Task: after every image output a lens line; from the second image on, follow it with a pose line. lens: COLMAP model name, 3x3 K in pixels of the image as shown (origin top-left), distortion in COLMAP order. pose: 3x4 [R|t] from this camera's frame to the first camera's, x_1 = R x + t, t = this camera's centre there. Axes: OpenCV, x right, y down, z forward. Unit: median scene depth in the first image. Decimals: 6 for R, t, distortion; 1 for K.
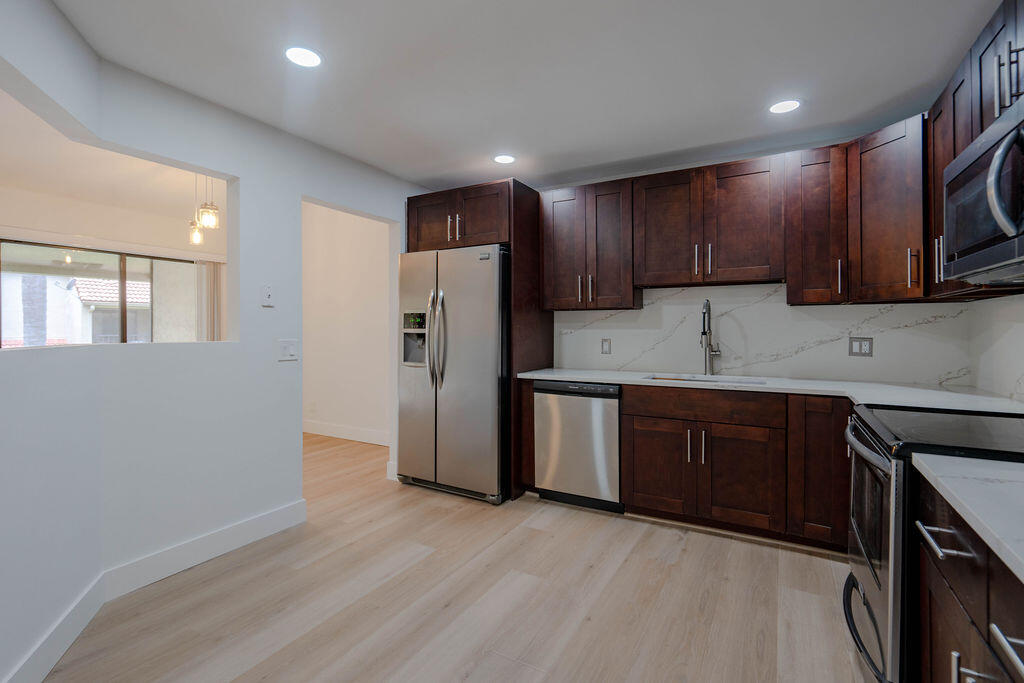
lens RADIAL K [[474.4, 0, 514.7], [0, 474.4, 327.8], [0, 0, 1]] dist [0.001505, 0.000036]
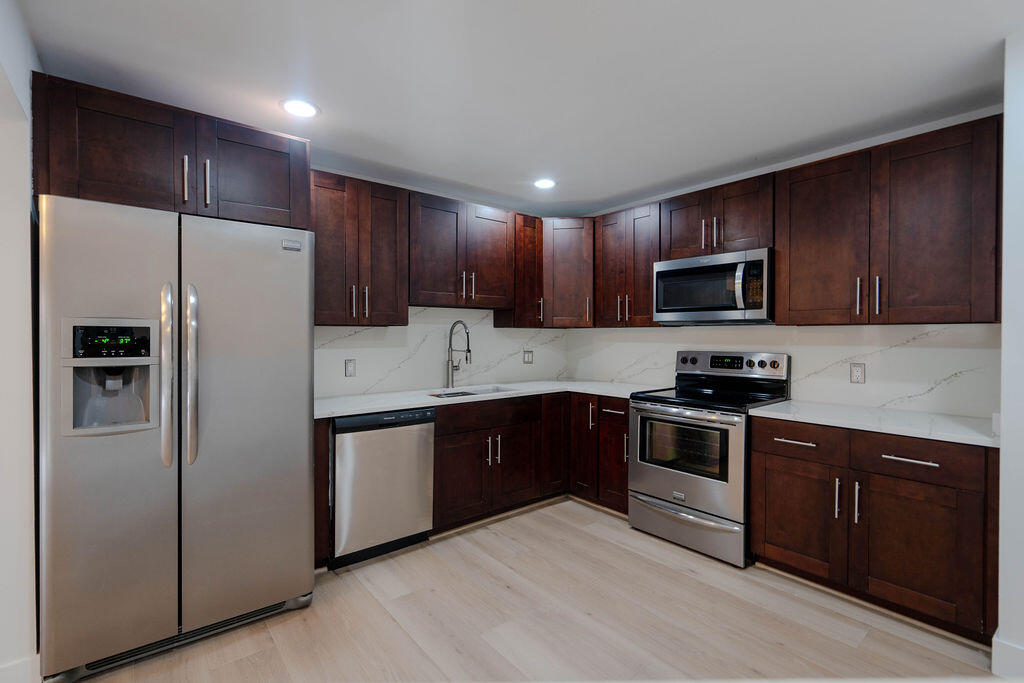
lens RADIAL K [[463.0, 0, 512.0], [0, 463.0, 341.5], [0, 0, 1]] dist [0.002431, 0.000461]
pose [[0.369965, -0.011342, 0.928977, -0.555398], [-0.001497, 0.999917, 0.012804, -0.024022], [-0.929045, -0.006128, 0.369917, 0.470270]]
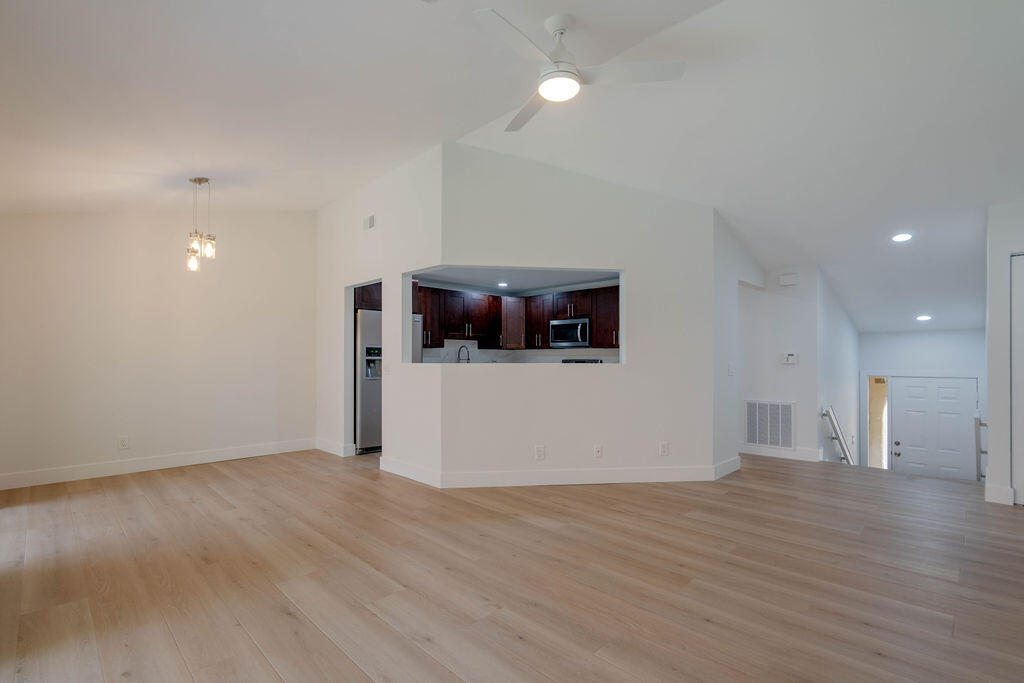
lens RADIAL K [[460.0, 0, 520.2], [0, 460.0, 352.5], [0, 0, 1]] dist [0.017468, 0.000447]
pose [[0.255277, 0.014646, 0.966757, -1.776731], [-0.002949, 0.999892, -0.014369, 0.008996], [-0.966864, 0.000817, 0.255292, 0.111795]]
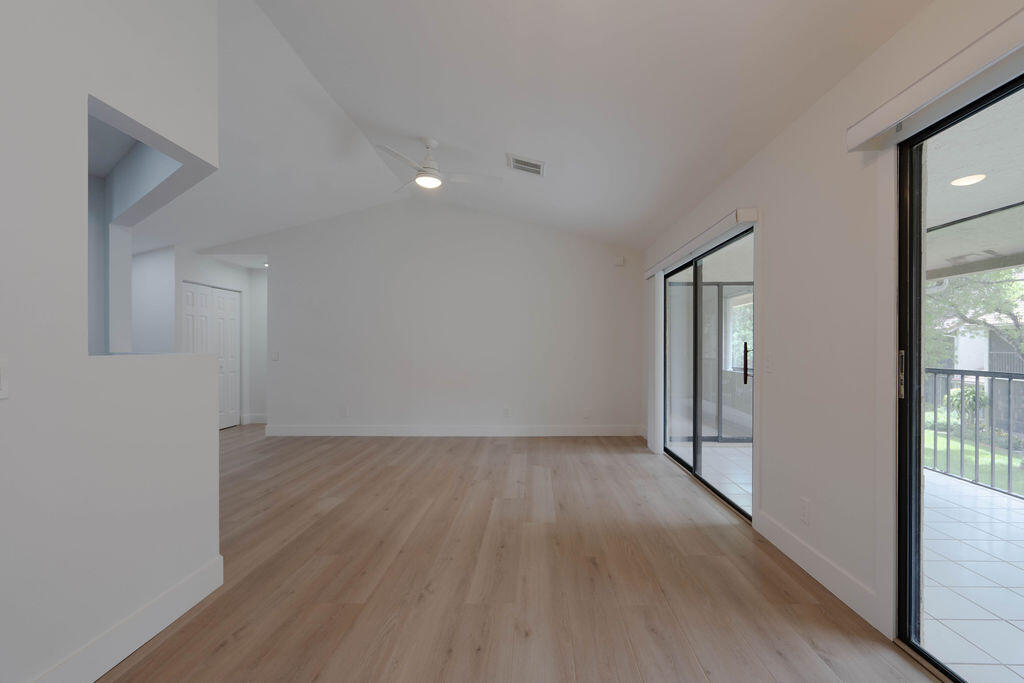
lens RADIAL K [[466.1, 0, 512.0], [0, 466.1, 341.5], [0, 0, 1]] dist [-0.003853, 0.000201]
pose [[-0.895874, -0.002623, -0.444301, -0.672575], [0.006022, 0.999819, -0.018045, 0.021311], [0.444267, -0.018842, -0.895696, 1.468106]]
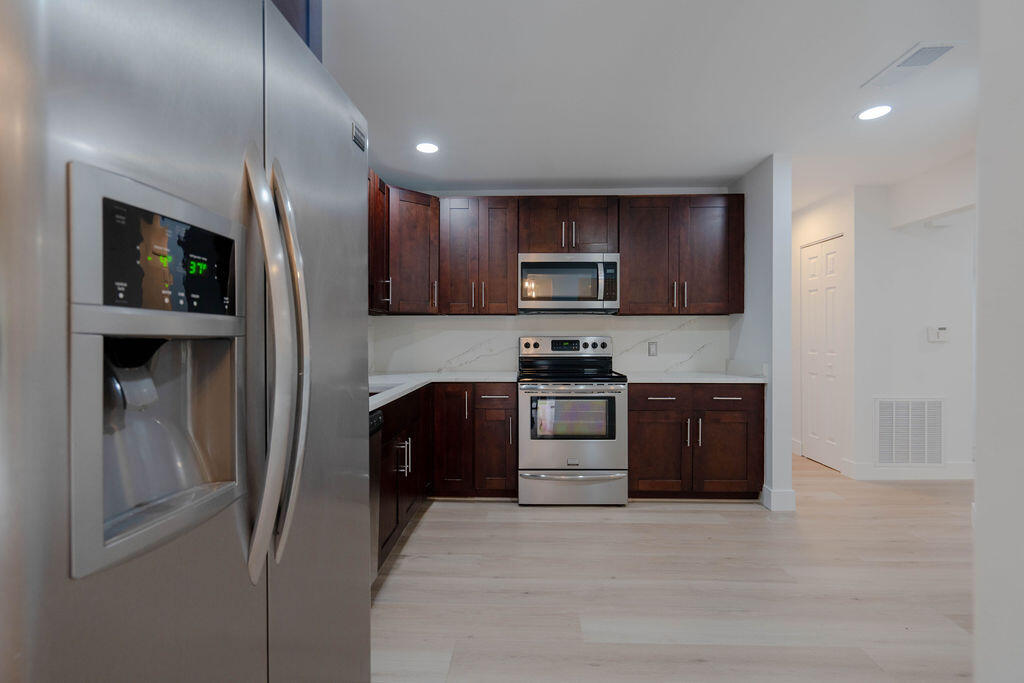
lens RADIAL K [[463.0, 0, 512.0], [0, 463.0, 341.5], [0, 0, 1]] dist [0.002431, 0.000461]
pose [[-0.453183, -0.007035, 0.891390, -0.453788], [0.001206, 0.999963, 0.008505, 0.012133], [-0.891417, 0.004929, -0.453158, 1.058347]]
